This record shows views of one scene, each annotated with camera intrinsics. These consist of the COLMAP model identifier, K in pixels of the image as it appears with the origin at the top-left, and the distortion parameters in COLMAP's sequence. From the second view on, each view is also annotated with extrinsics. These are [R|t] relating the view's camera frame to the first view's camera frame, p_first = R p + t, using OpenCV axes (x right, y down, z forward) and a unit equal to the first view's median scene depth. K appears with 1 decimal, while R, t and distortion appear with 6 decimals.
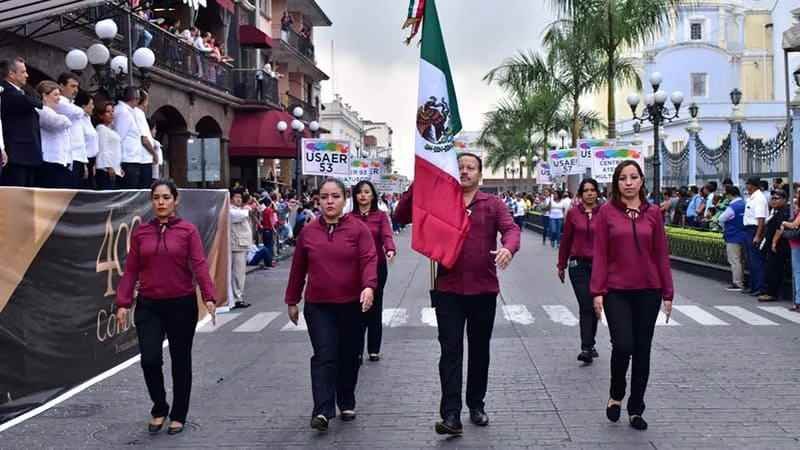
lens RADIAL K [[1109.9, 0, 400.0], [0, 1109.9, 225.0], [0, 0, 1]] dist [-0.001807, 0.007830]
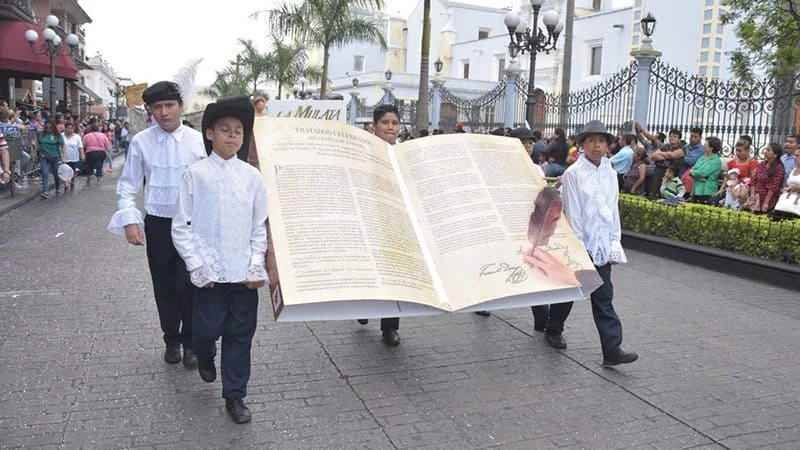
lens RADIAL K [[627.3, 0, 407.5], [0, 627.3, 242.0], [0, 0, 1]] dist [-0.149844, 0.114756]
pose [[0.915386, -0.008721, 0.402482, -0.037879], [-0.049708, 0.989667, 0.134496, -0.010260], [-0.399496, -0.143122, 0.905494, 0.606181]]
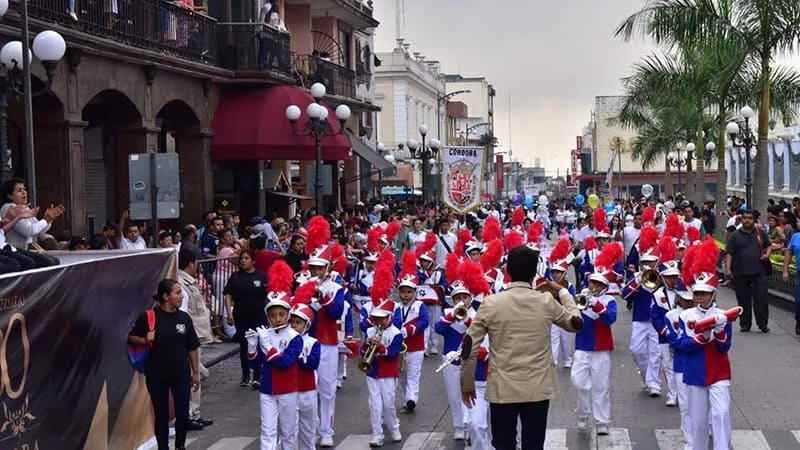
lens RADIAL K [[1775.2, 0, 400.0], [0, 1775.2, 225.0], [0, 0, 1]] dist [0.047749, 0.360930]
pose [[0.998045, -0.005075, -0.062285, 0.025604], [0.004586, 0.999958, -0.007991, -0.021817], [0.062323, 0.007690, 0.998026, -0.024760]]
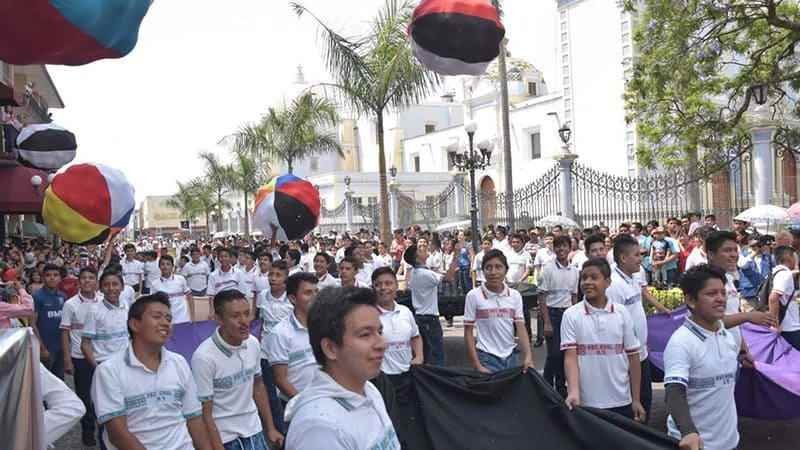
lens RADIAL K [[631.8, 0, 409.7], [0, 631.8, 235.5], [0, 0, 1]] dist [-0.150747, 0.113240]
pose [[0.886440, -0.030827, 0.461817, -0.086227], [0.041814, 0.999033, -0.013573, -0.027025], [-0.460952, 0.031342, 0.886872, 0.519549]]
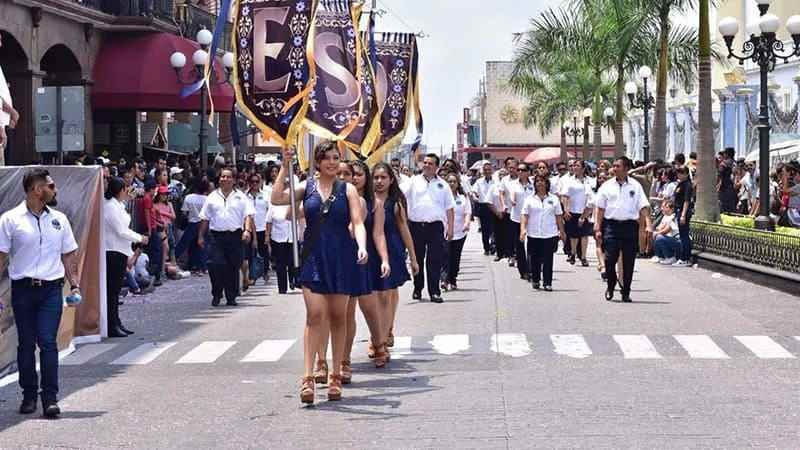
lens RADIAL K [[1998.4, 0, 379.1], [0, 1998.4, 224.9], [0, 0, 1]] dist [-0.118544, -0.166808]
pose [[0.999968, 0.006758, -0.004192, 0.014401], [-0.006758, 0.999977, -0.000112, 0.002468], [0.004191, 0.000141, 0.999991, -0.146032]]
